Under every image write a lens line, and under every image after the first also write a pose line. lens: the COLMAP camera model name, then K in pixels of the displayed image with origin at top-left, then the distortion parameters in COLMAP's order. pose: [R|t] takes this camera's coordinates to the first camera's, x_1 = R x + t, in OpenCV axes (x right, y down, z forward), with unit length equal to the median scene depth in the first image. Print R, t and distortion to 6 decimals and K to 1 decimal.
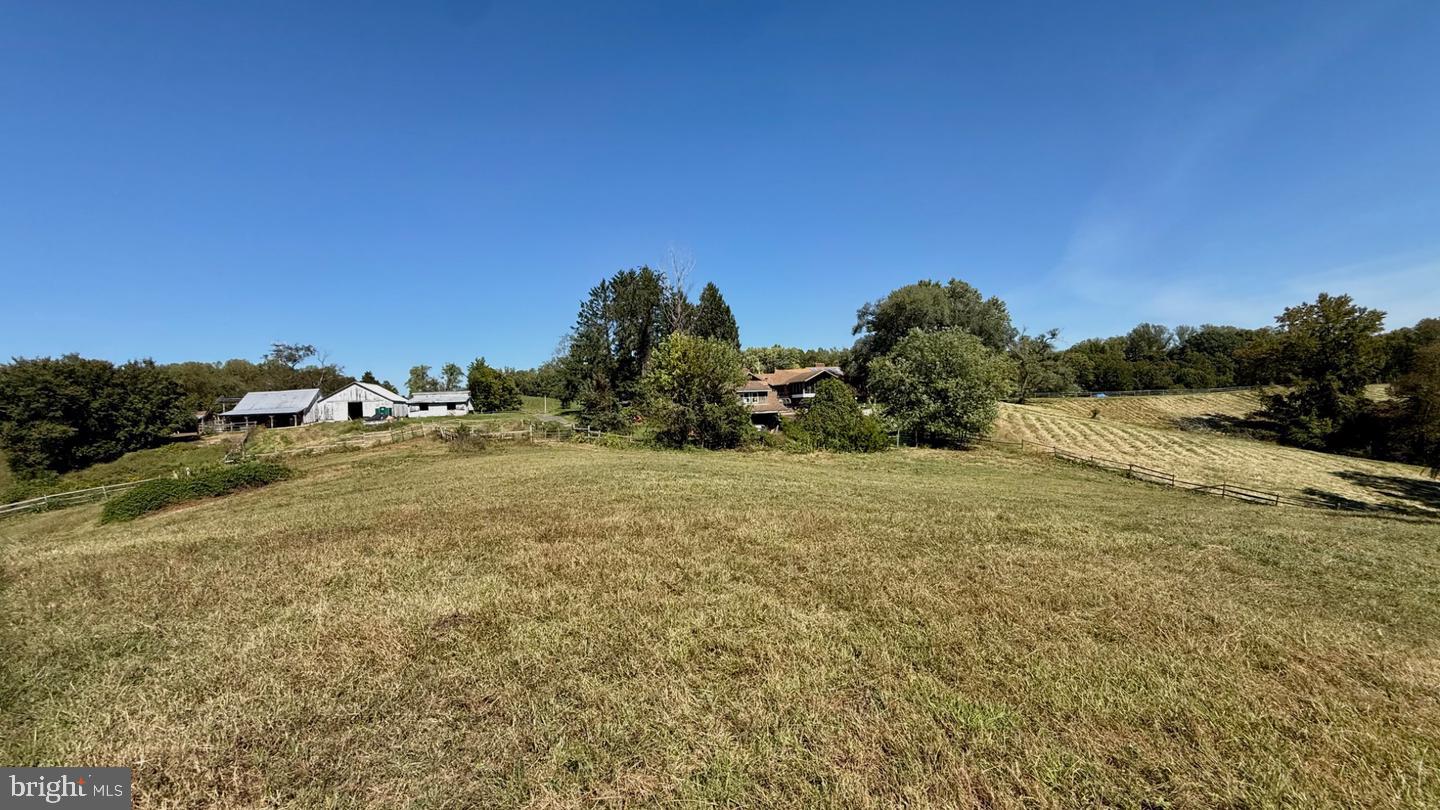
lens RADIAL K [[597.0, 0, 718.4], [0, 597.0, 402.0], [0, 0, 1]] dist [0.001609, 0.000158]
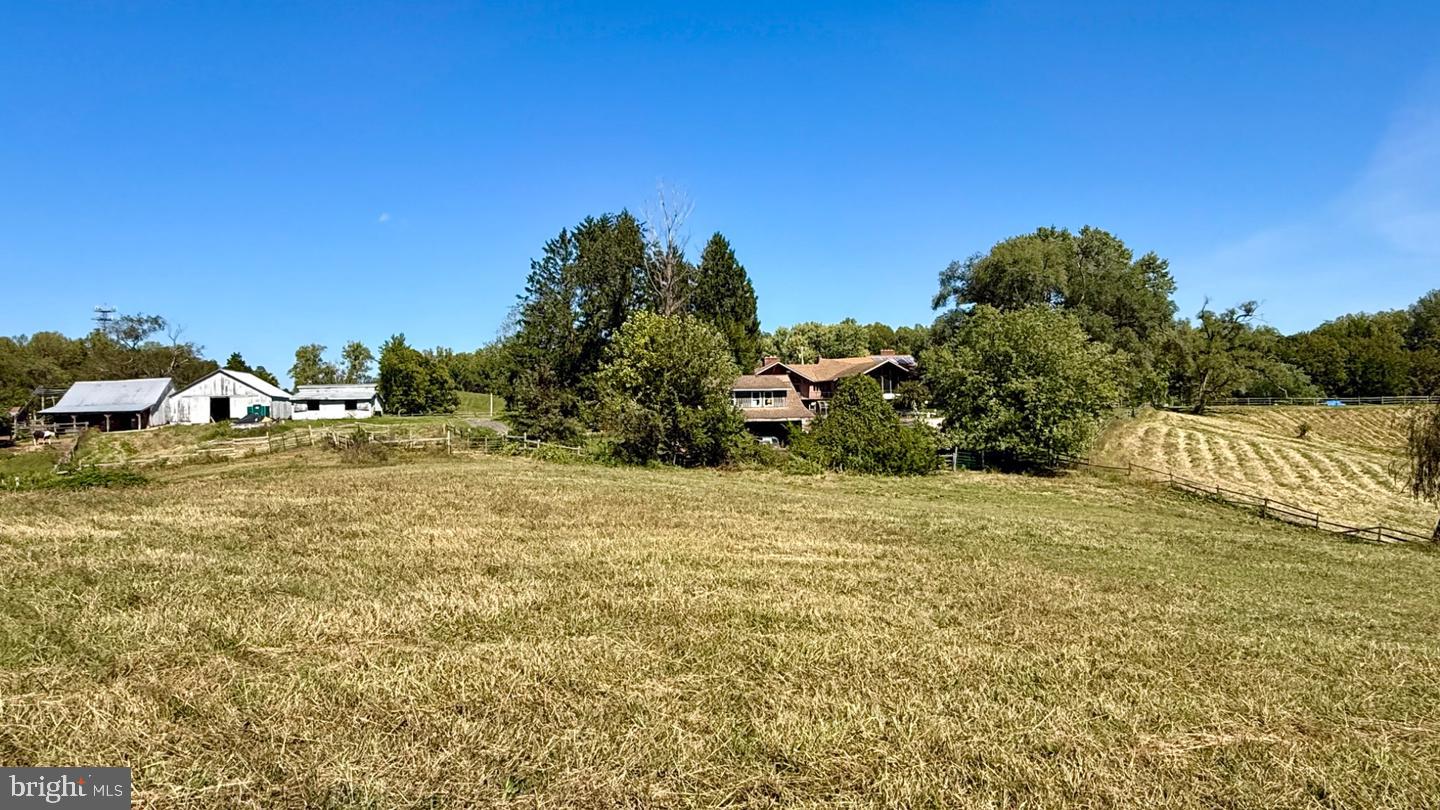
lens RADIAL K [[926.5, 0, 721.0], [0, 926.5, 406.4], [0, 0, 1]] dist [0.001726, -0.002342]
pose [[0.998817, 0.014588, -0.046396, 0.048116], [-0.014513, 0.999893, 0.001952, 0.000068], [0.046419, -0.001277, 0.998921, -0.090024]]
